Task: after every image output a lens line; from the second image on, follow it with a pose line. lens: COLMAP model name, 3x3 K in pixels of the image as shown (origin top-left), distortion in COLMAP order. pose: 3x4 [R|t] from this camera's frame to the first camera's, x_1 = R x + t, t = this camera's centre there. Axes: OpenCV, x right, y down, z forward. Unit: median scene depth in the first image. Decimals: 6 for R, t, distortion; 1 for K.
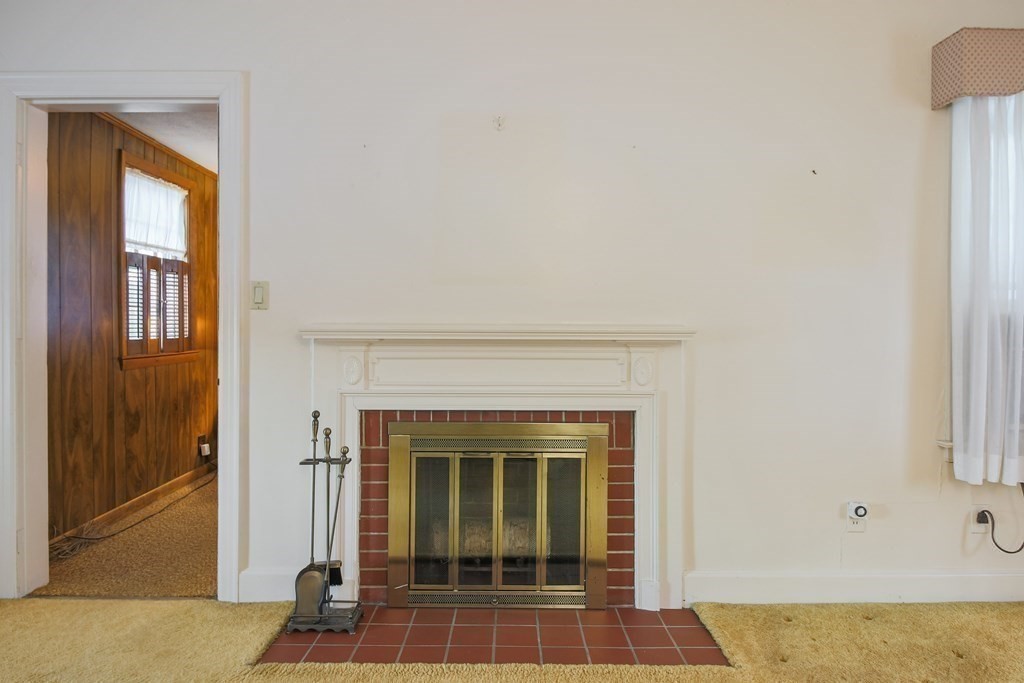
lens RADIAL K [[625.3, 0, 547.6], [0, 625.3, 334.8], [0, 0, 1]] dist [-0.005525, -0.003254]
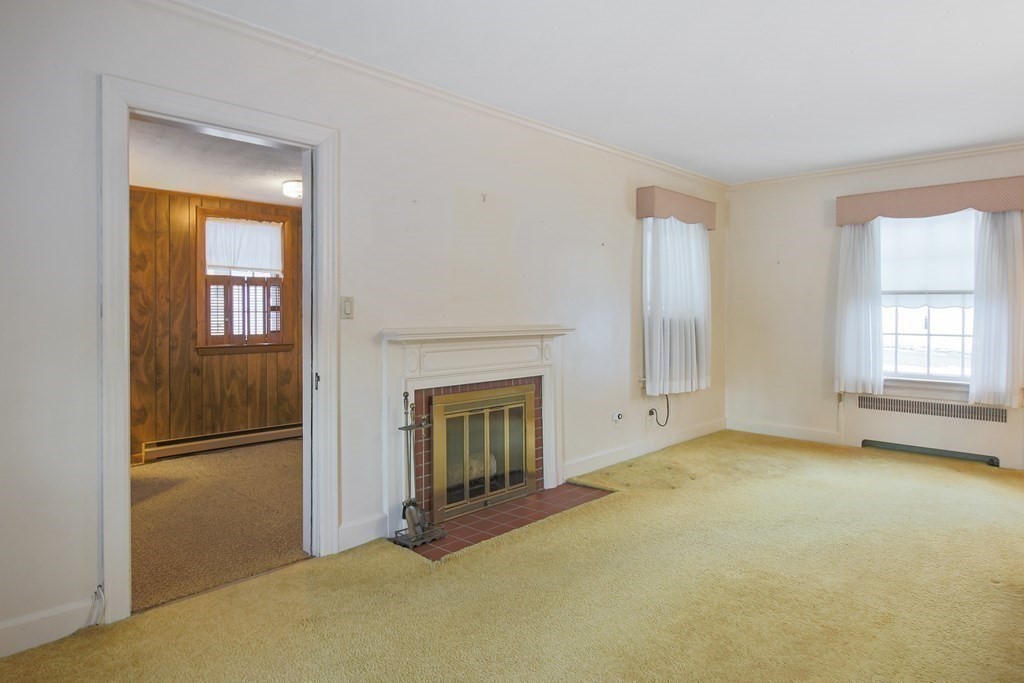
lens RADIAL K [[625.3, 0, 547.6], [0, 625.3, 334.8], [0, 0, 1]] dist [-0.005525, -0.003254]
pose [[0.657493, -0.030572, 0.752841, -1.150334], [0.018170, 0.999529, 0.024721, -0.032324], [-0.753242, -0.002575, 0.657739, -0.143124]]
